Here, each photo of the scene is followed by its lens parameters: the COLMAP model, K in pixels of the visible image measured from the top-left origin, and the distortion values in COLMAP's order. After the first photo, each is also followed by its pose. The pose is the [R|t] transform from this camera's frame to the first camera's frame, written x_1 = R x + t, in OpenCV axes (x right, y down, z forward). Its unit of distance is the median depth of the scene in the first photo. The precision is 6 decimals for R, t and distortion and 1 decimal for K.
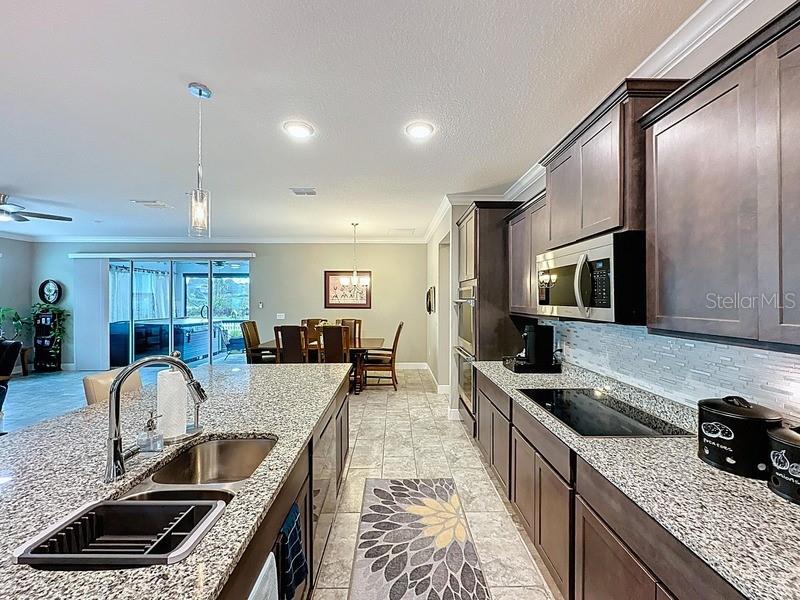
lens RADIAL K [[322.7, 0, 397.2], [0, 322.7, 298.8], [0, 0, 1]] dist [-0.000849, -0.000074]
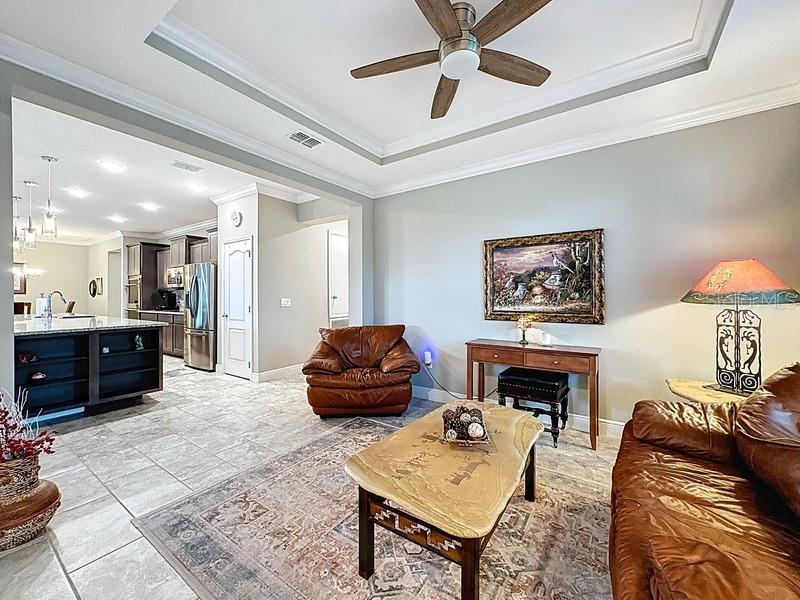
lens RADIAL K [[322.7, 0, 402.5], [0, 322.7, 296.6], [0, 0, 1]] dist [-0.000849, -0.000074]
pose [[0.569470, 0.005467, 0.821994, -0.597862], [-0.003127, 0.999985, -0.004484, 0.100434], [-0.822006, -0.000017, 0.569478, -1.895877]]
